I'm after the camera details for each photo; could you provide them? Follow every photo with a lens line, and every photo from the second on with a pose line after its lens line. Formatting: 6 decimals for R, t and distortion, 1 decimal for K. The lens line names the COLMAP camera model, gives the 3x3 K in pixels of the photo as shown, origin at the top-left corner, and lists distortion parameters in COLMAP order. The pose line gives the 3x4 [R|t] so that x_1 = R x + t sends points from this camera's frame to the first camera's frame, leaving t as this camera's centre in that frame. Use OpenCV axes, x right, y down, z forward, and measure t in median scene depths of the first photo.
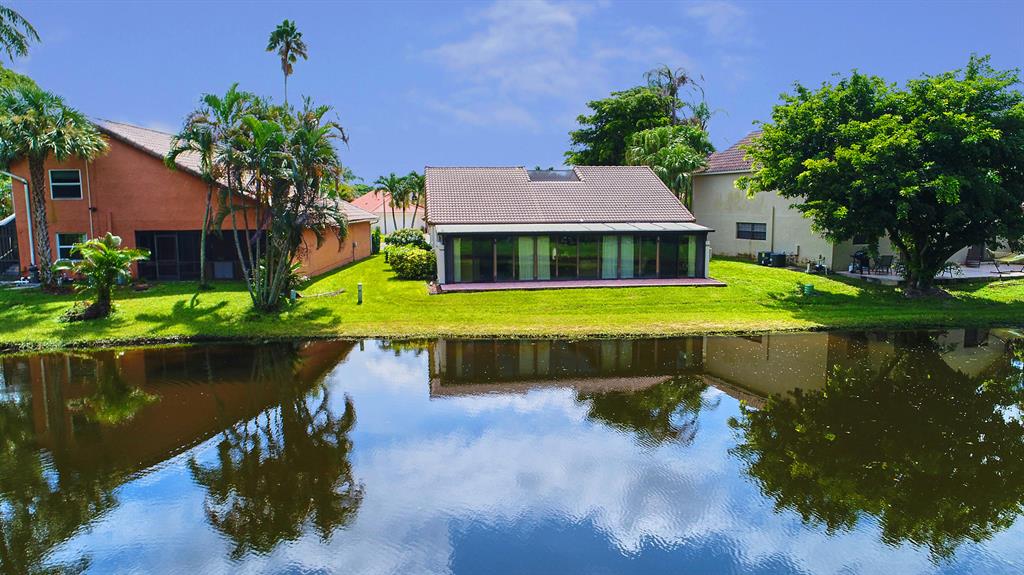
lens RADIAL K [[713.7, 0, 512.0], [0, 713.7, 287.5], [0, 0, 1]] dist [-0.002195, -0.000098]
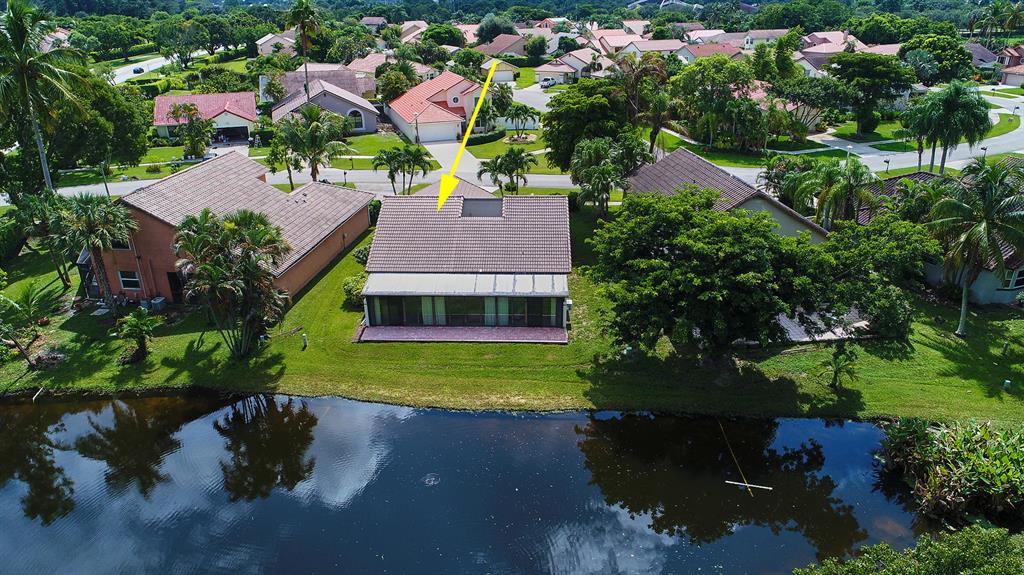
lens RADIAL K [[713.7, 0, 512.0], [0, 713.7, 287.5], [0, 0, 1]] dist [-0.002195, -0.000098]
pose [[0.986105, 0.065538, -0.152649, 0.436073], [-0.018584, 0.956642, 0.290673, -0.546603], [0.165081, -0.283798, 0.944567, -0.295800]]
